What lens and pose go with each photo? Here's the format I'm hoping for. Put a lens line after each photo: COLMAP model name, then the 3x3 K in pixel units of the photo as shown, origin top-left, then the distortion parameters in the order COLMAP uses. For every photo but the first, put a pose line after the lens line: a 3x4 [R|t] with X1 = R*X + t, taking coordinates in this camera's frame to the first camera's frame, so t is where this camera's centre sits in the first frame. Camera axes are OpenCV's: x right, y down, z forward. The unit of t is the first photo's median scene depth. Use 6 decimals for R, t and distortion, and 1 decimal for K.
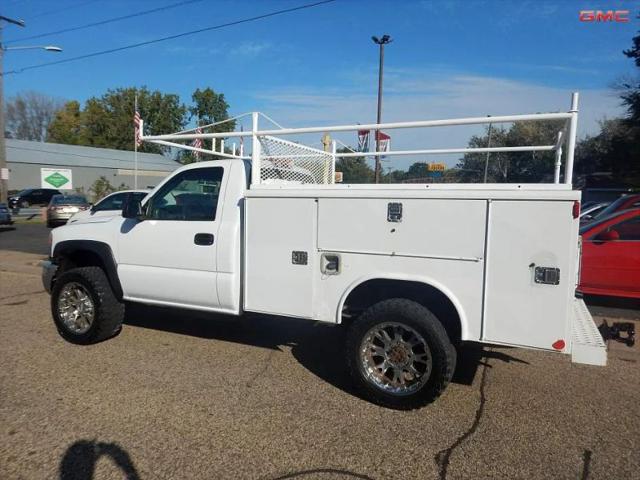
lens RADIAL K [[470.9, 0, 323.7], [0, 470.9, 236.7], [0, 0, 1]] dist [0.011574, 0.005934]
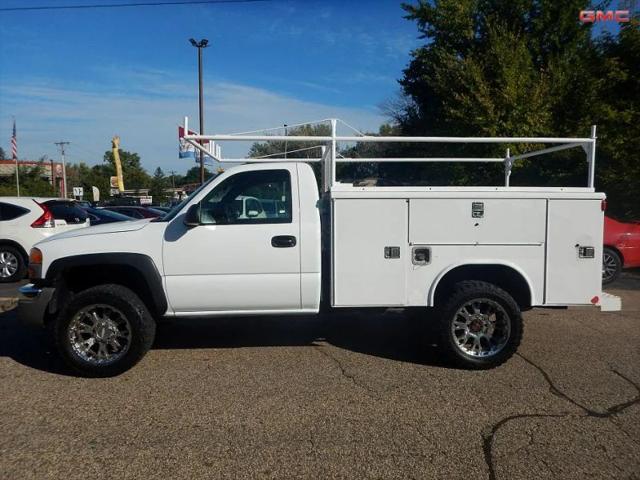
lens RADIAL K [[470.9, 0, 316.2], [0, 470.9, 240.8], [0, 0, 1]] dist [0.011574, 0.005934]
pose [[0.894823, -0.055544, 0.442952, -0.554575], [0.056149, 0.998353, 0.011759, -0.005392], [-0.442876, 0.014349, 0.896468, 0.064225]]
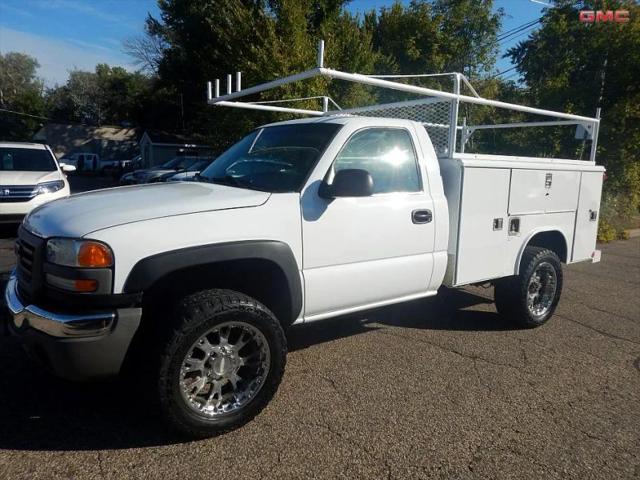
lens RADIAL K [[470.9, 0, 309.4], [0, 470.9, 238.4], [0, 0, 1]] dist [0.011574, 0.005934]
pose [[0.500523, -0.141212, 0.854129, -0.943290], [0.048699, 0.989638, 0.135077, -0.071292], [-0.864352, -0.026014, 0.502213, 0.655504]]
